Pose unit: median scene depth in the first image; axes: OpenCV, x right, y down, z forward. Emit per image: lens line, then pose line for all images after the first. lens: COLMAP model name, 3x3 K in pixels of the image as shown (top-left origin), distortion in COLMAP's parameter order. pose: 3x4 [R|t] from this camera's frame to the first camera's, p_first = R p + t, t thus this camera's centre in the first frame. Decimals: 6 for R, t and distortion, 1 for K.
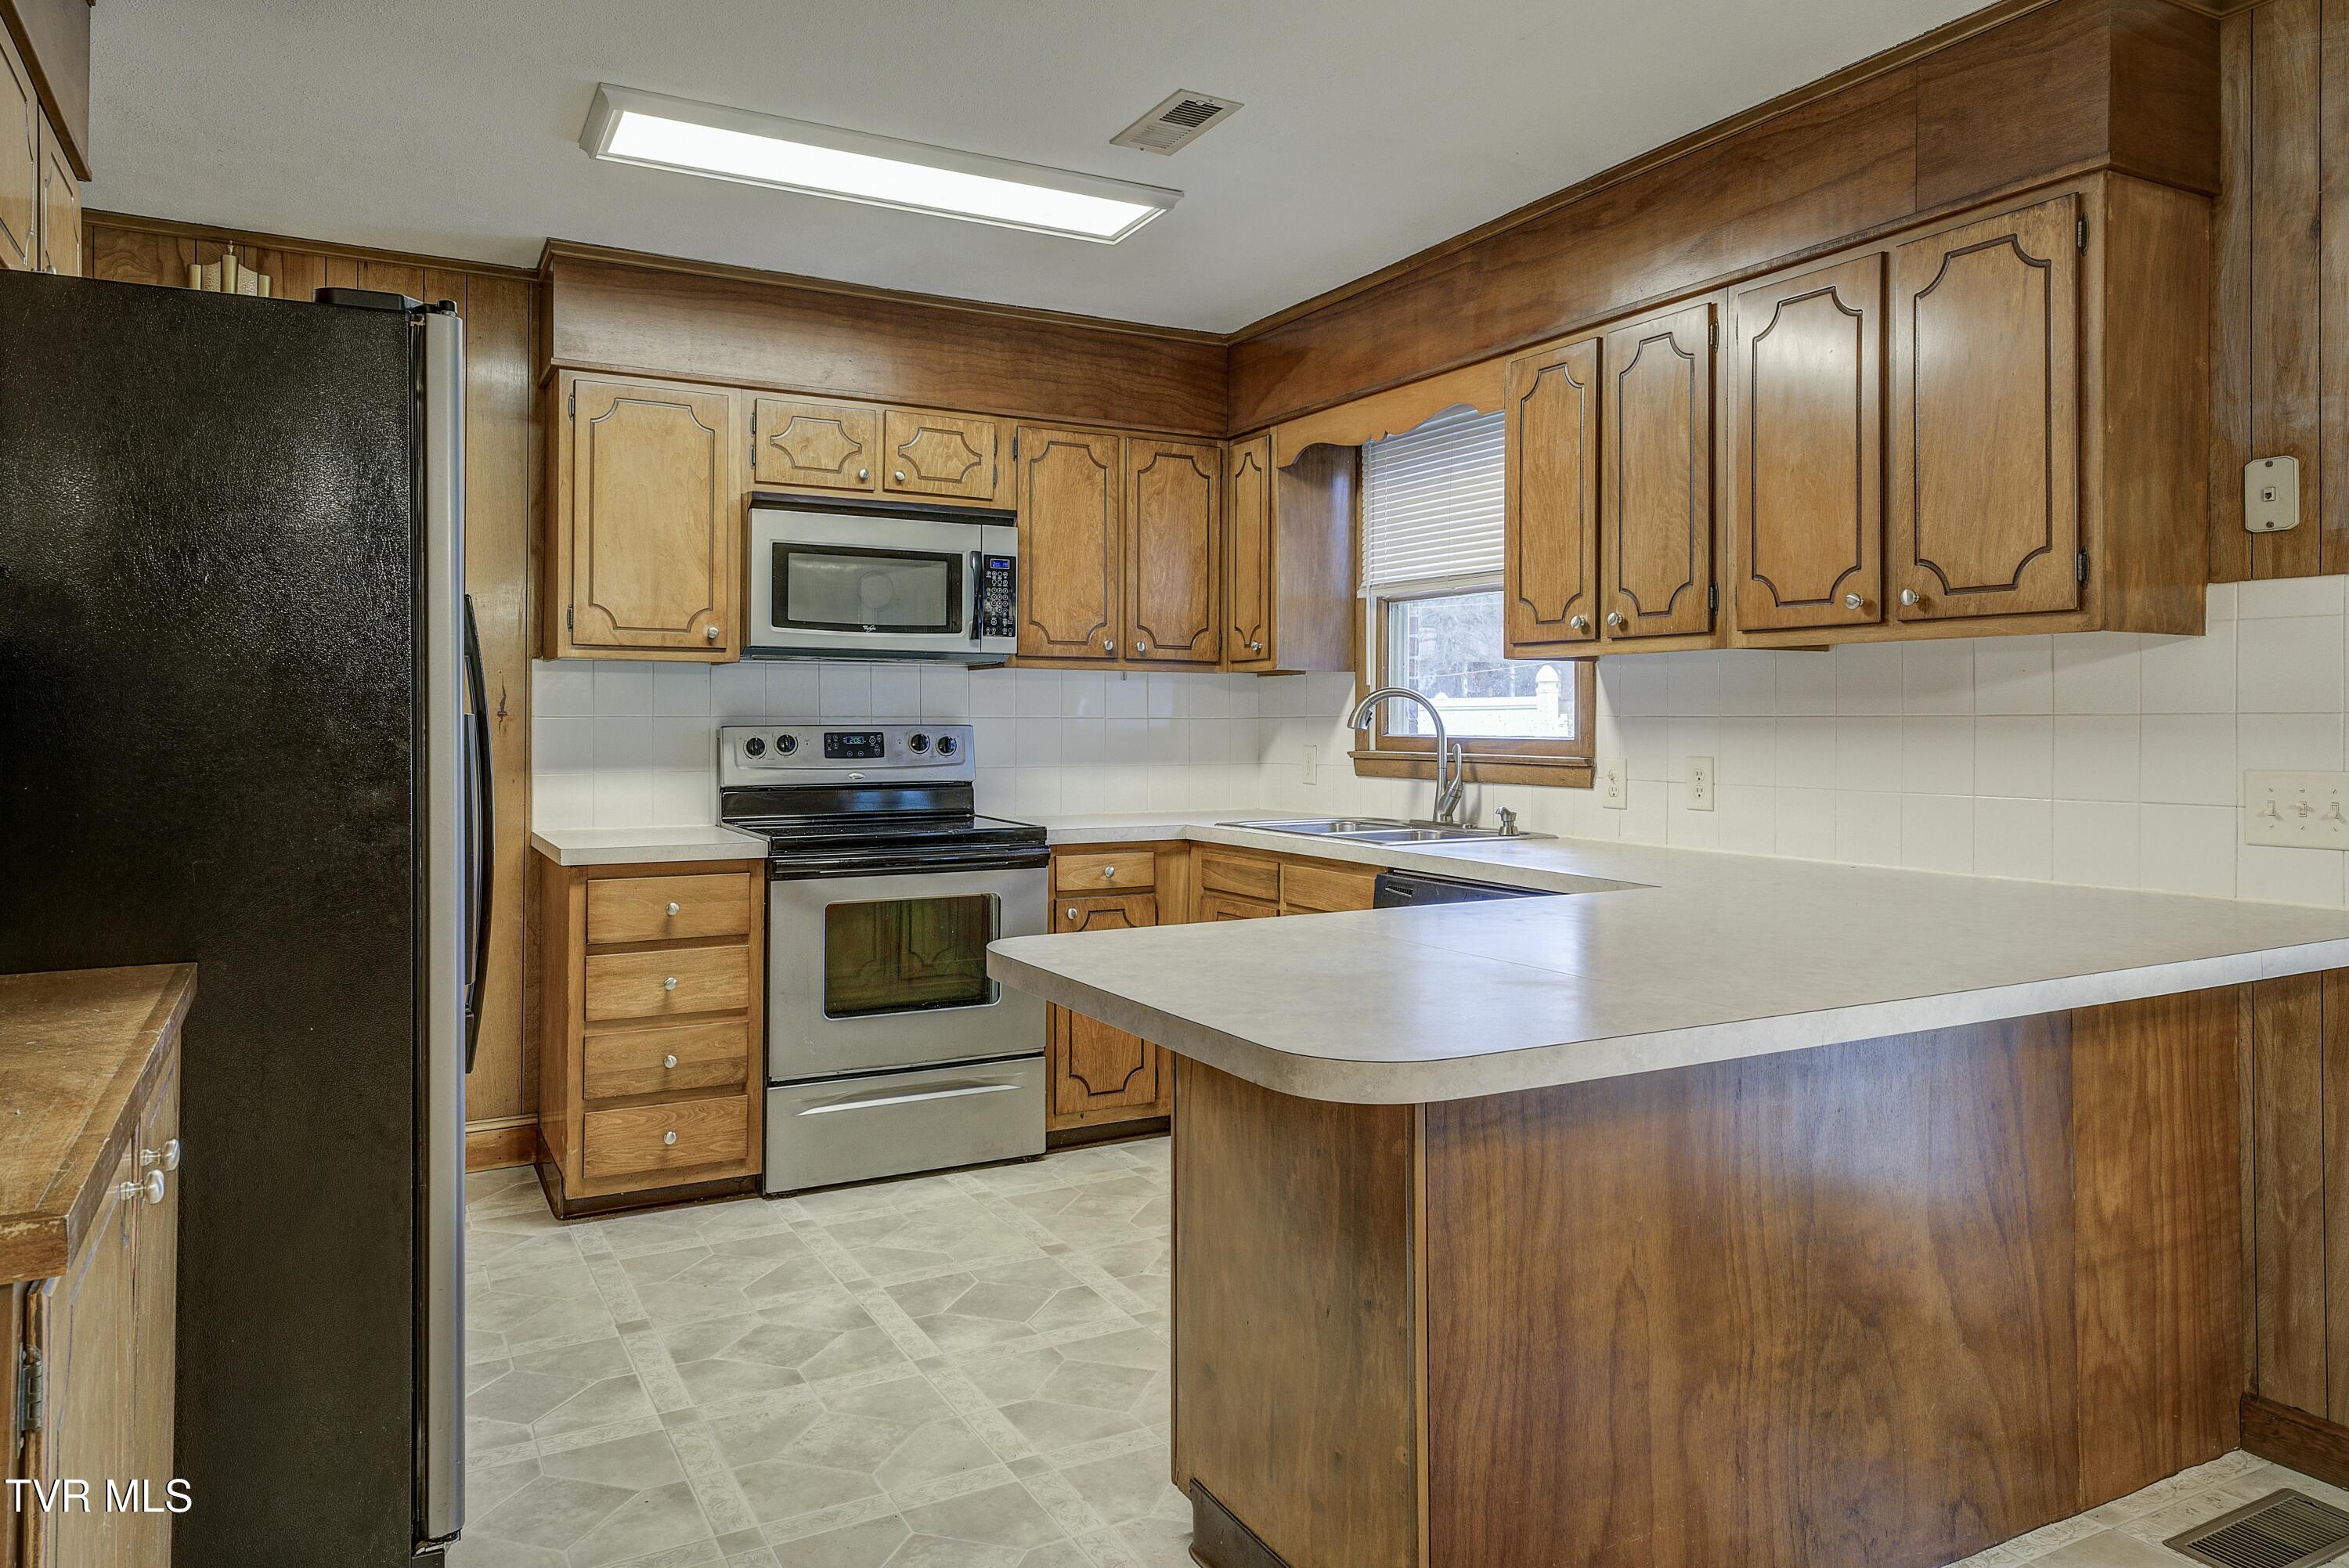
lens RADIAL K [[1581.9, 0, 1157.8], [0, 1581.9, 699.8], [0, 0, 1]] dist [0.079773, -0.003207]
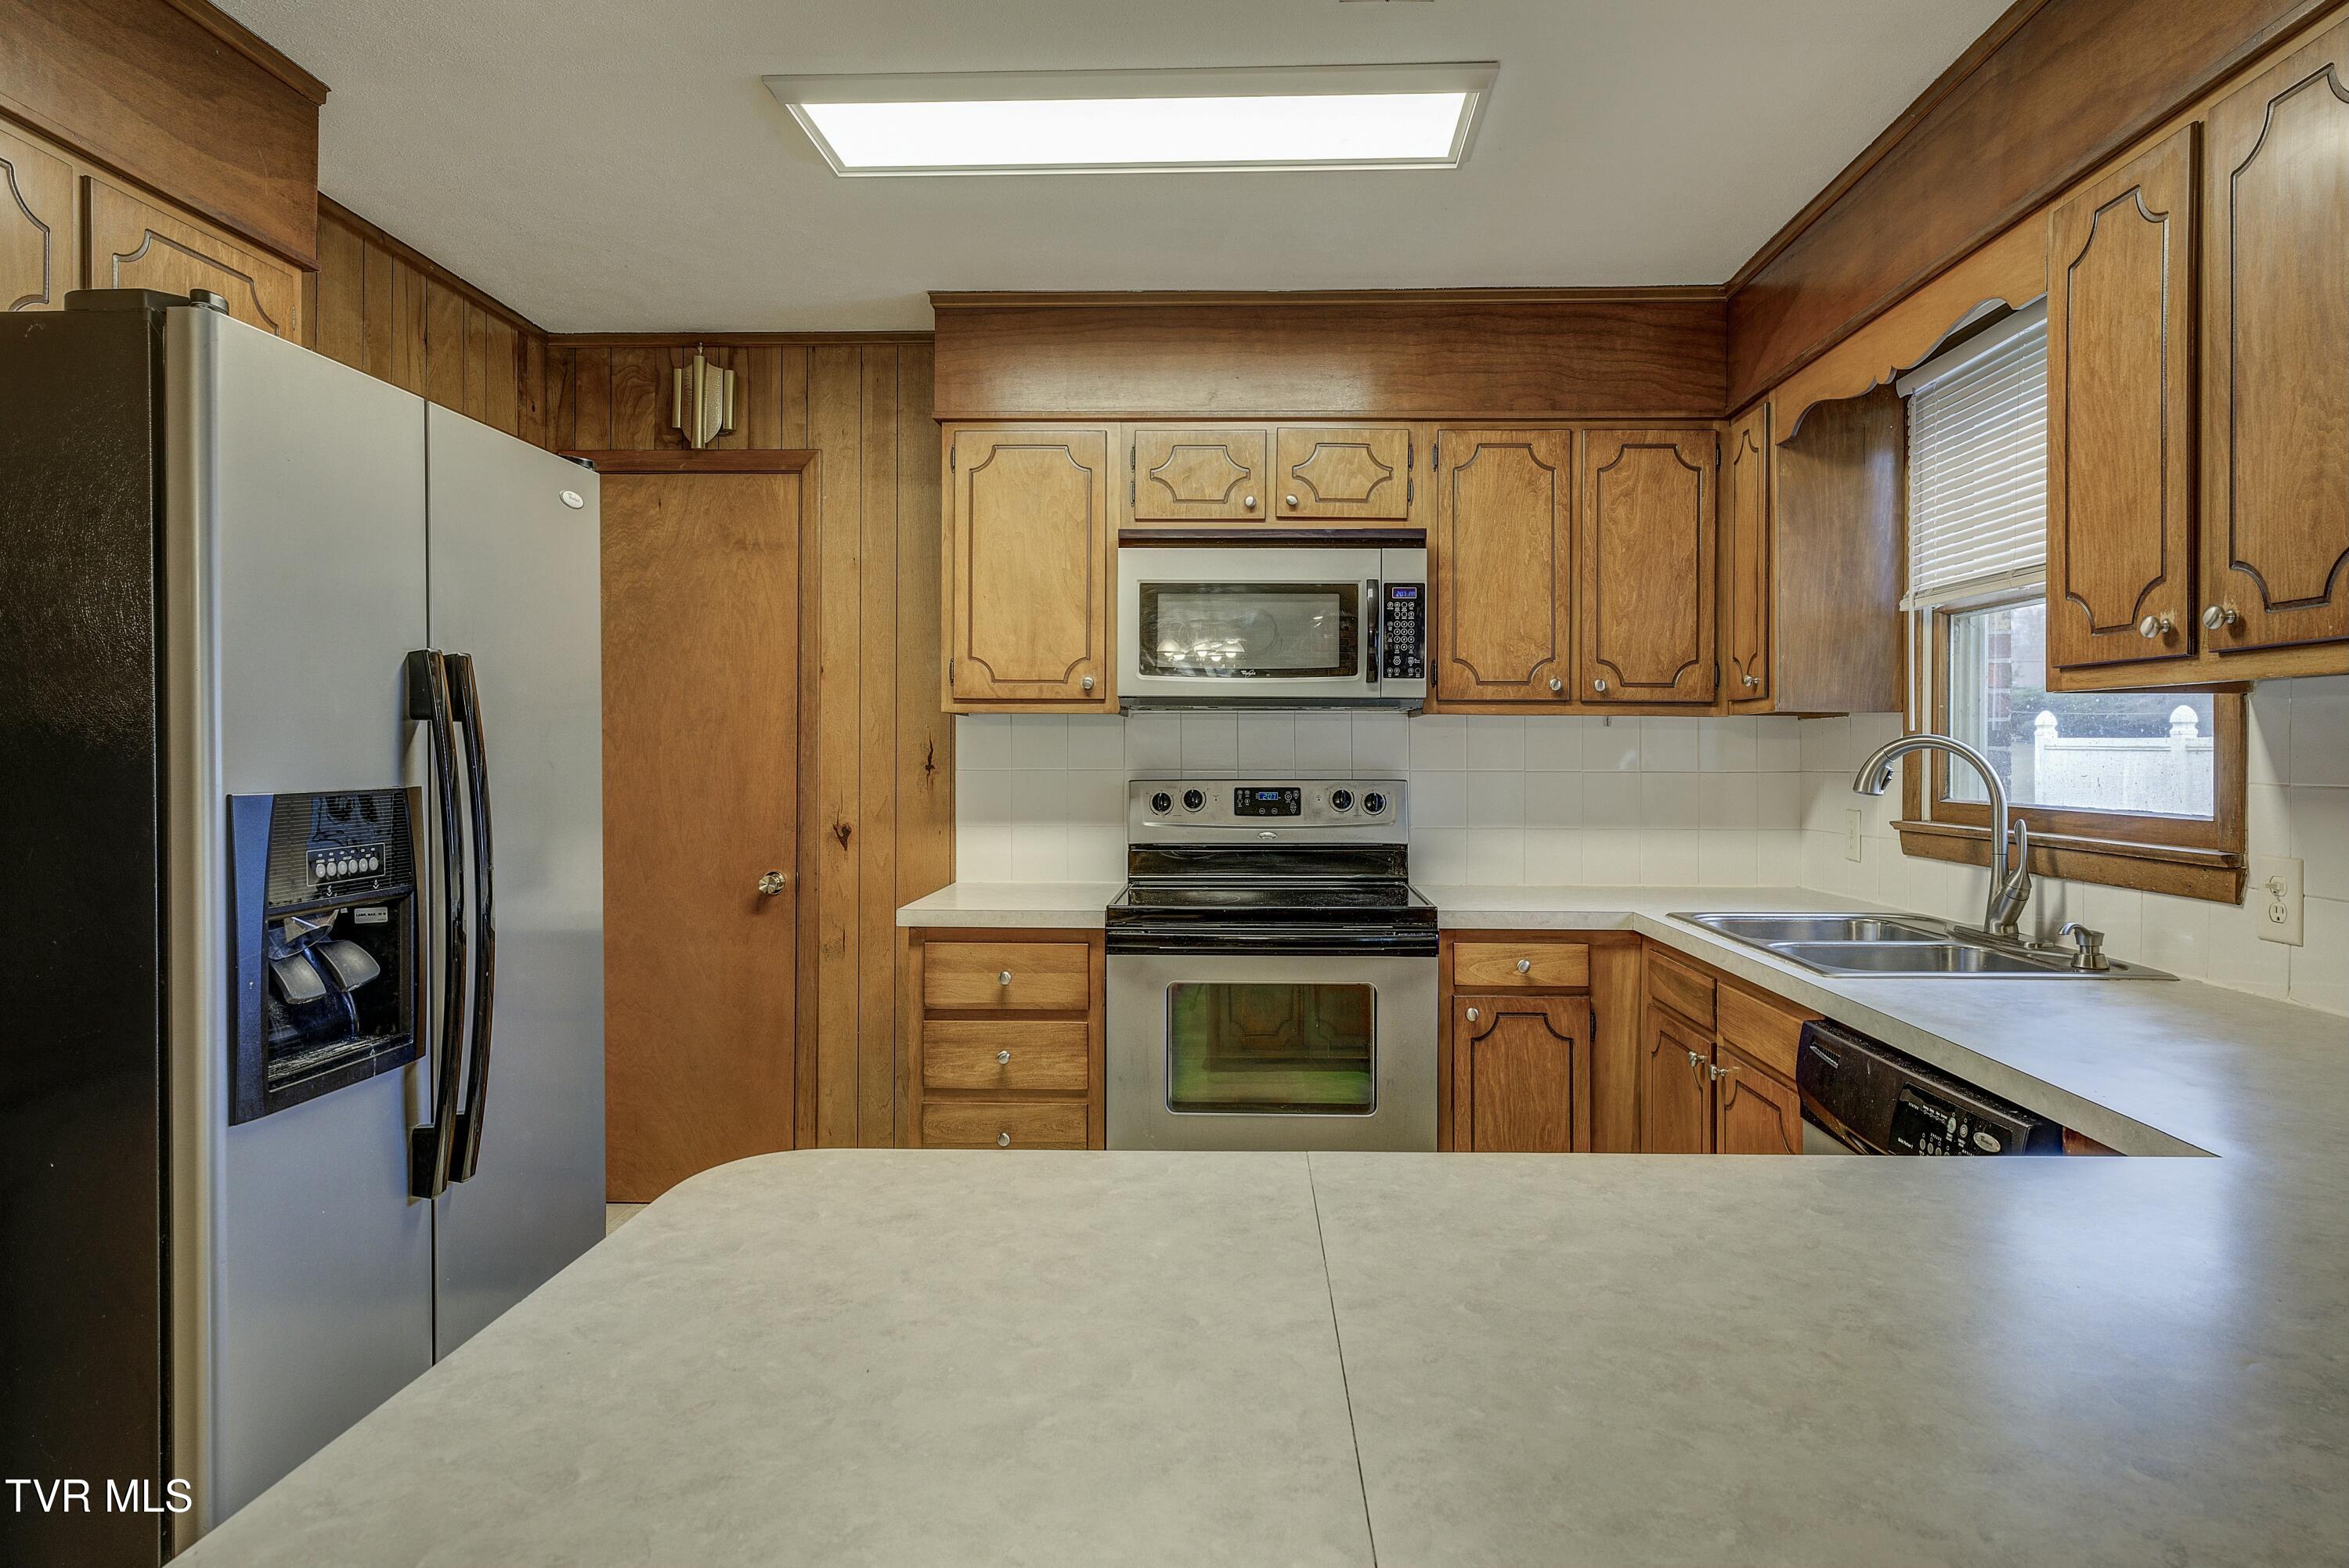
lens RADIAL K [[1336.1, 0, 1219.7], [0, 1336.1, 750.8], [0, 0, 1]] dist [0.016370, -0.002637]
pose [[0.870337, -0.000589, -0.492456, 0.175148], [0.005993, 0.999938, 0.009395, -0.008677], [0.492420, -0.011129, 0.870286, 0.340973]]
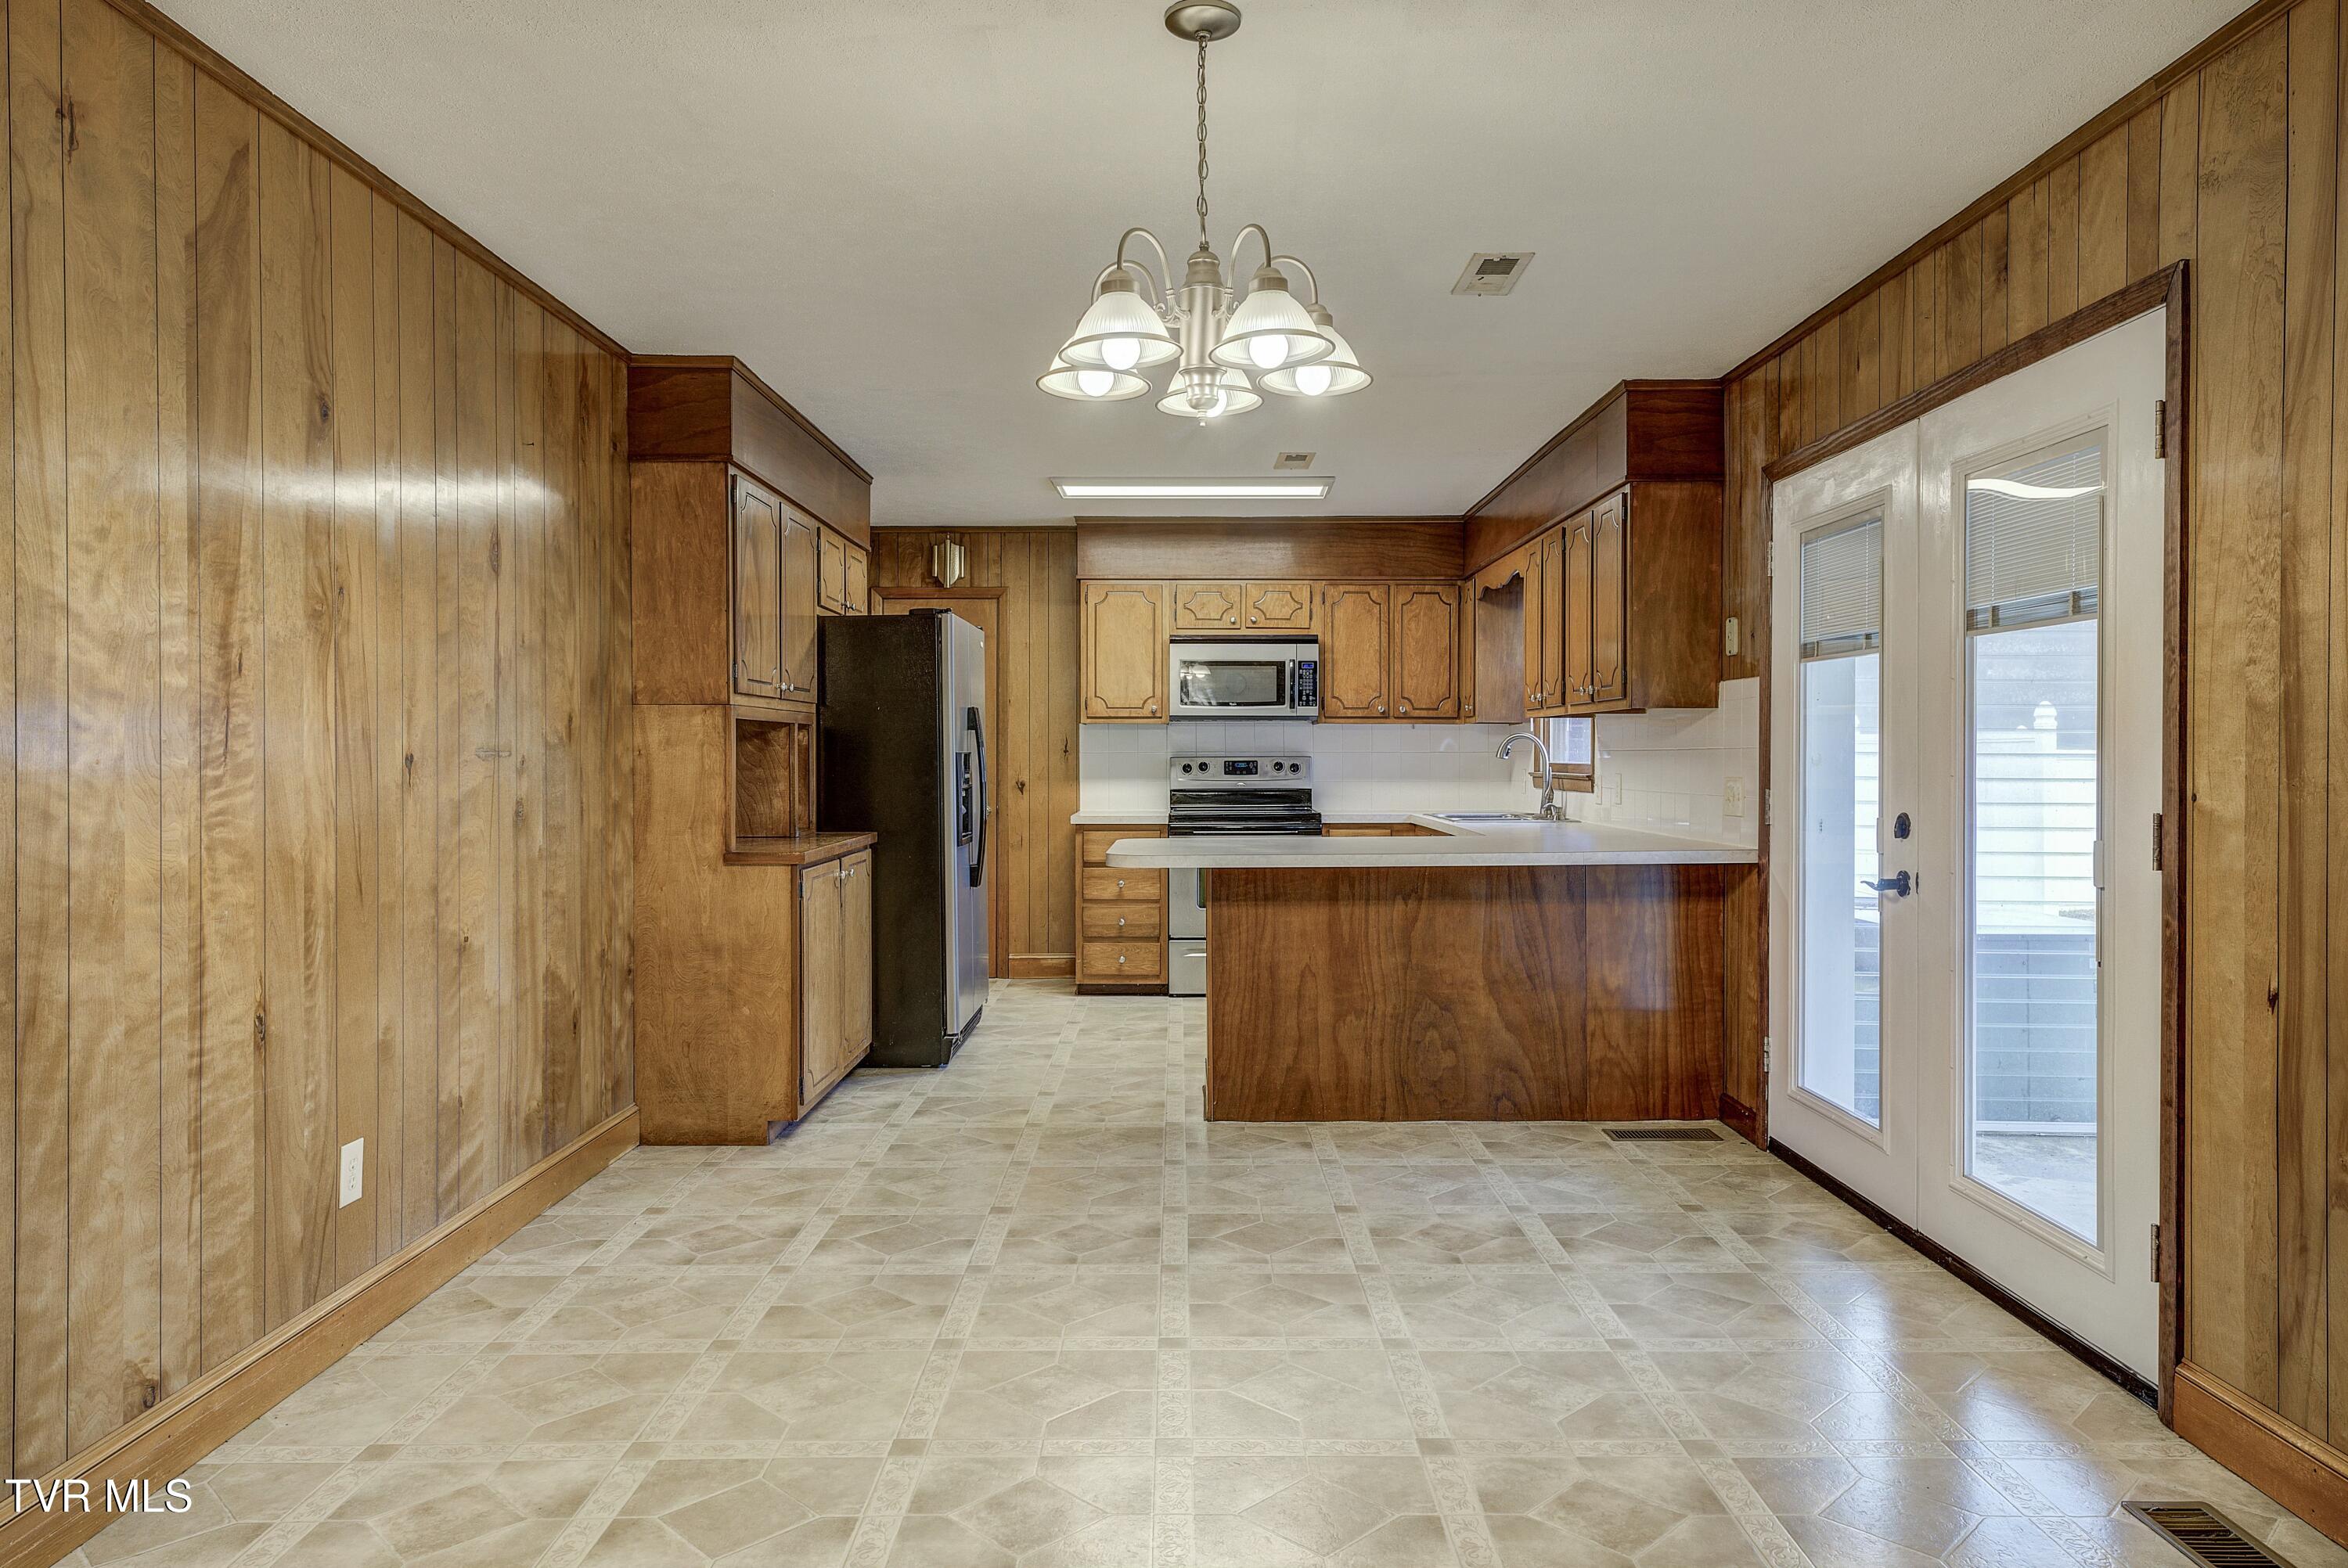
lens RADIAL K [[1471.7, 0, 1178.7], [0, 1471.7, 774.3], [0, 0, 1]] dist [-0.000141, 0.002442]
pose [[0.877190, 0.003835, -0.480128, 0.590519], [0.009448, 0.999637, 0.025247, -0.007284], [0.480051, -0.026683, 0.876835, -0.539336]]
